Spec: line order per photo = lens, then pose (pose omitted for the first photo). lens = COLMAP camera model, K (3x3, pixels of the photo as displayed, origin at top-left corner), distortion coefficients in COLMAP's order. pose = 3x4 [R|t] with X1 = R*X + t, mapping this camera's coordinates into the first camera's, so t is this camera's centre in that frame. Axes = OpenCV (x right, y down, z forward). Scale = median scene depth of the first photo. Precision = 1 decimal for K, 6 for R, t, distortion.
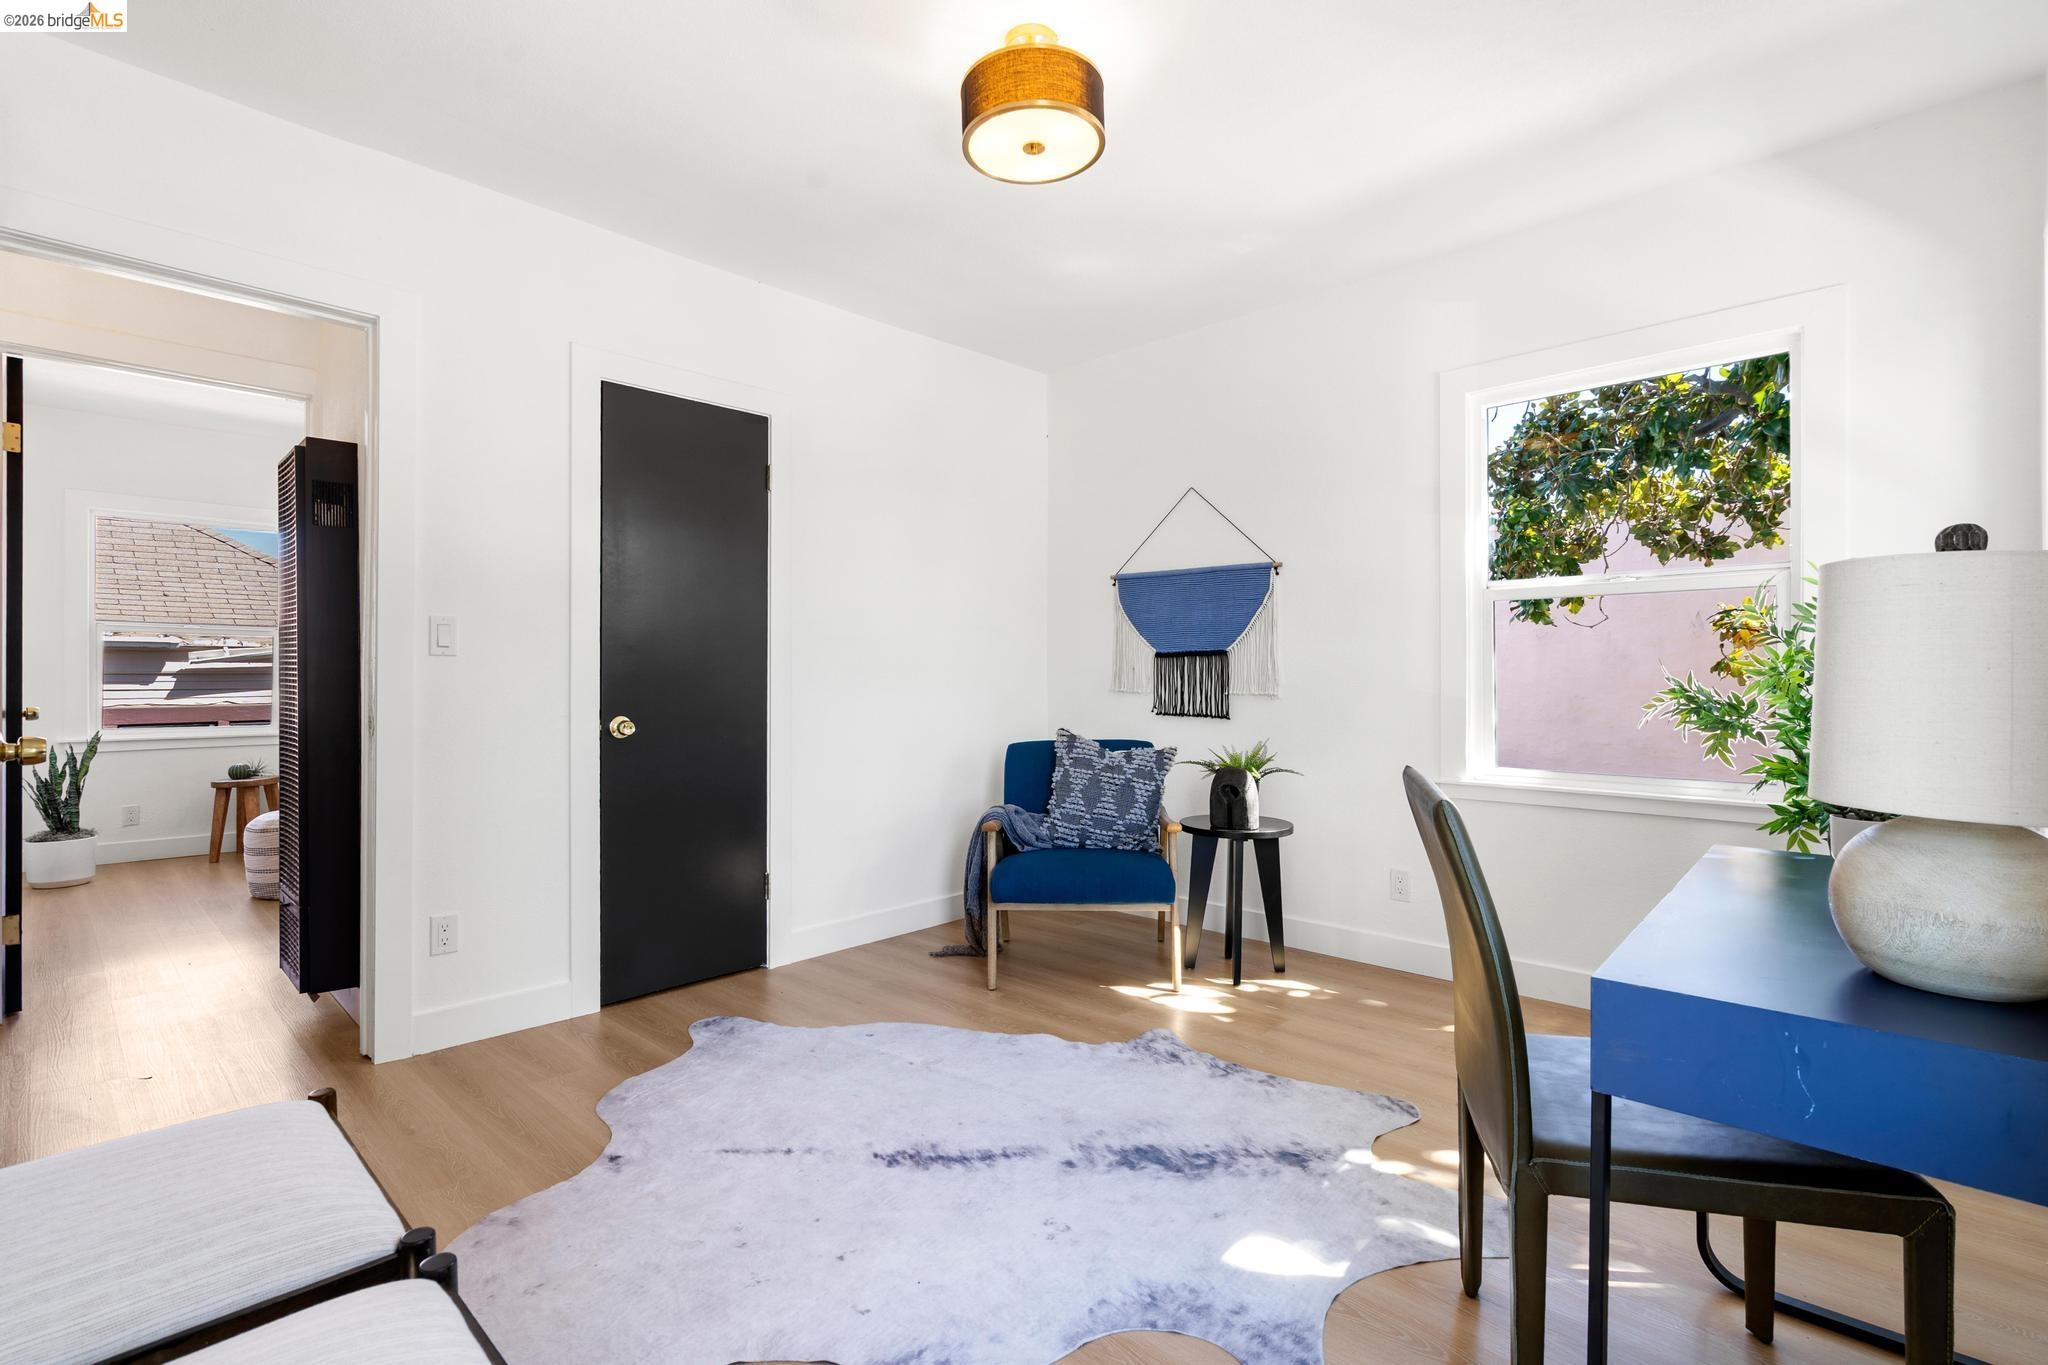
lens RADIAL K [[934.7, 0, 1039.7], [0, 934.7, 672.1], [0, 0, 1]] dist [-0.009371, 0.000971]
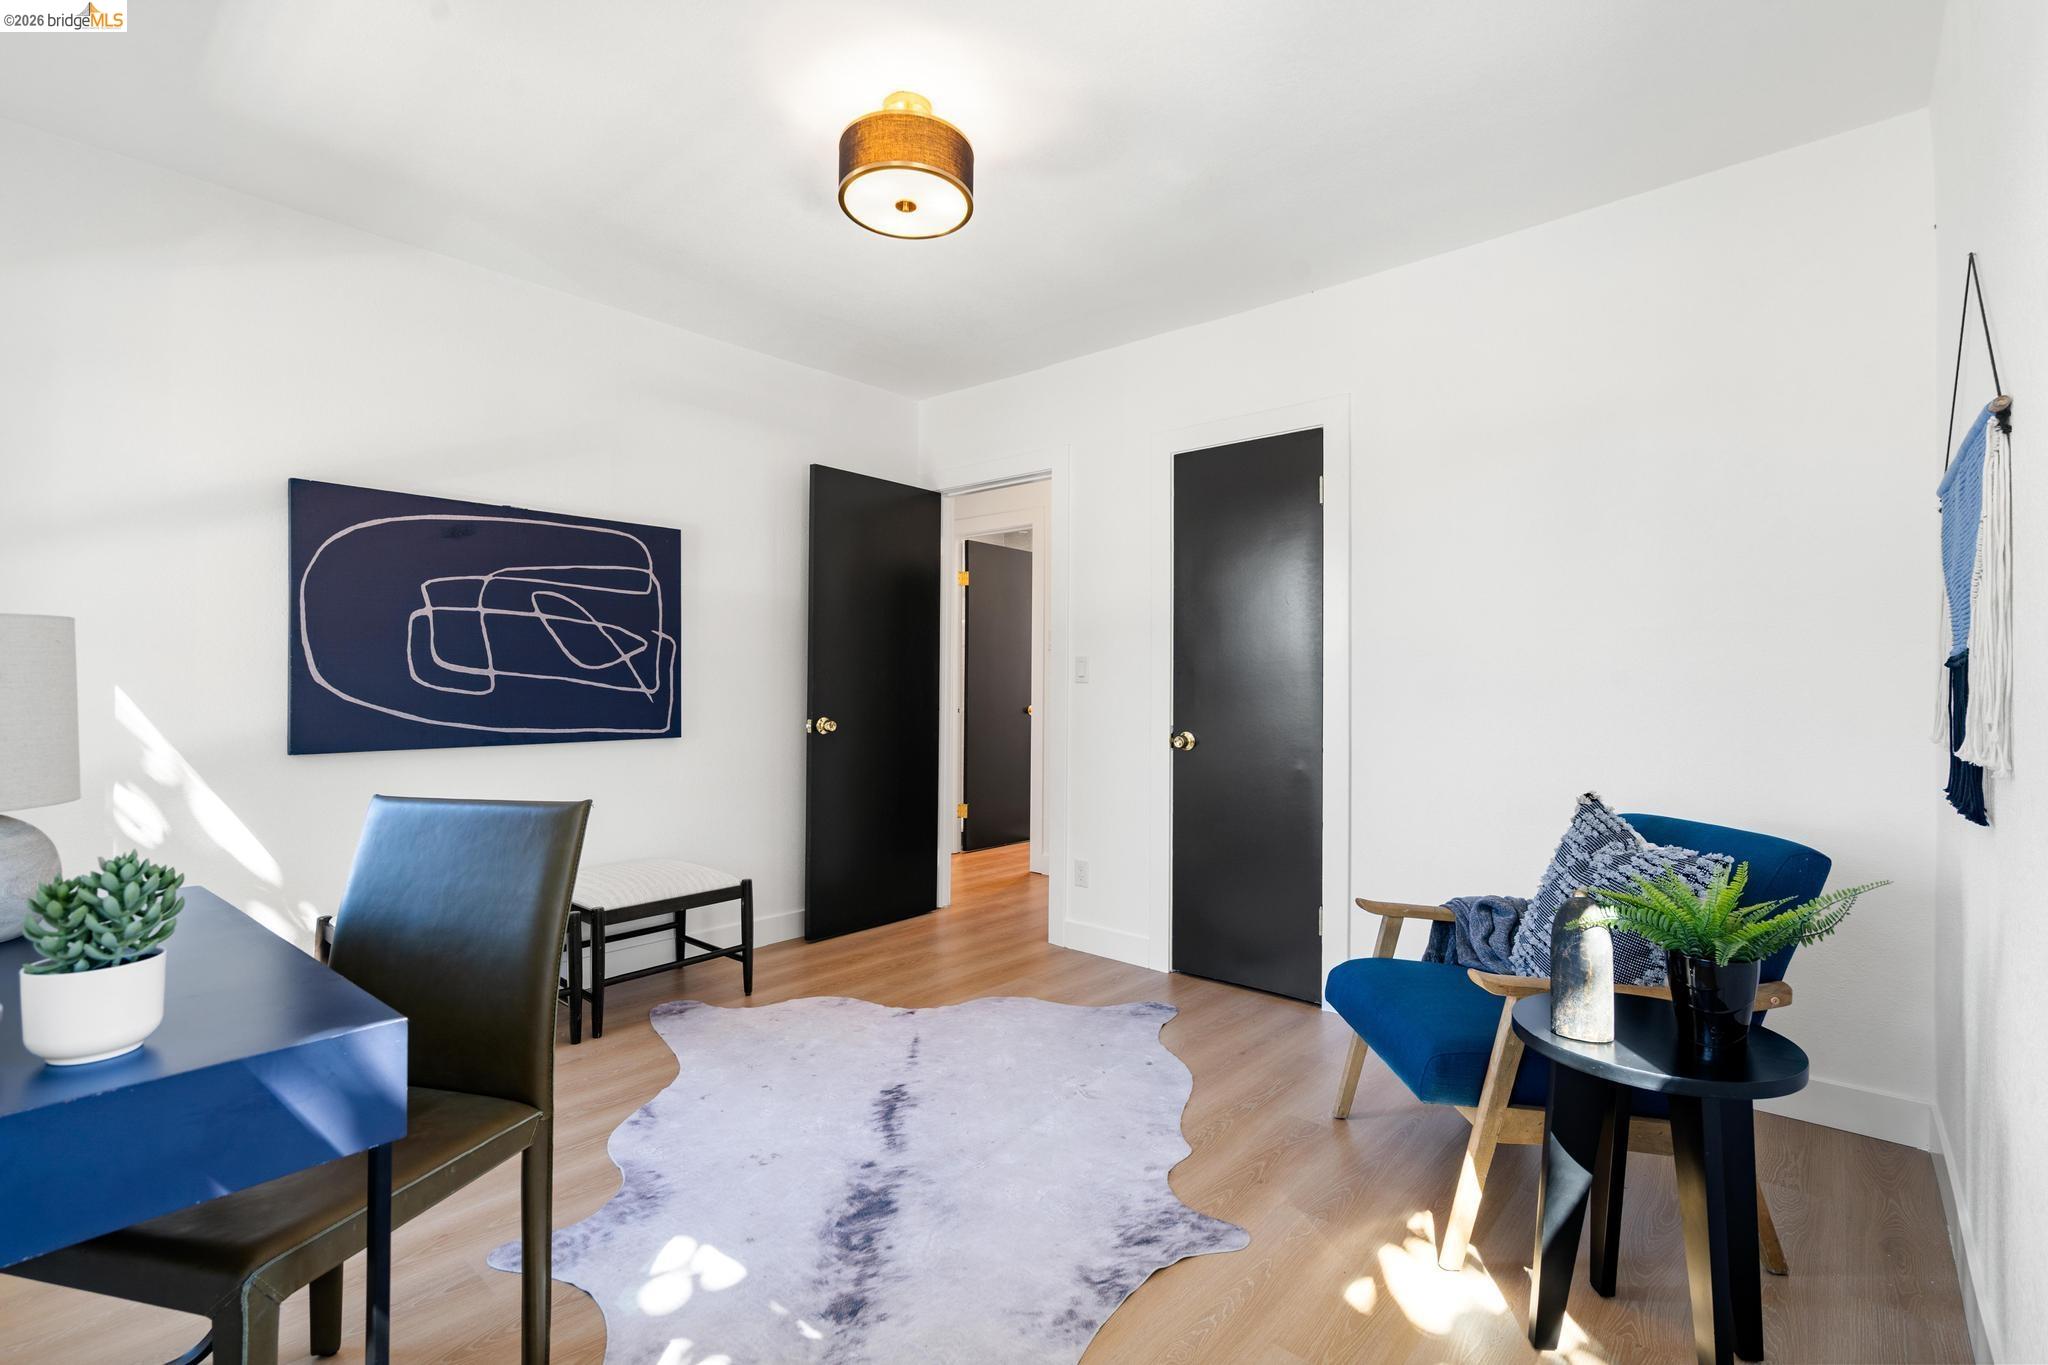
lens RADIAL K [[934.7, 0, 1040.5], [0, 934.7, 689.1], [0, 0, 1]] dist [-0.009371, 0.000971]
pose [[0.053669, 0.000240, -0.998559, 1.046216], [-0.006700, 0.999978, -0.000120, -0.008083], [0.998536, 0.006697, 0.053670, 1.090443]]
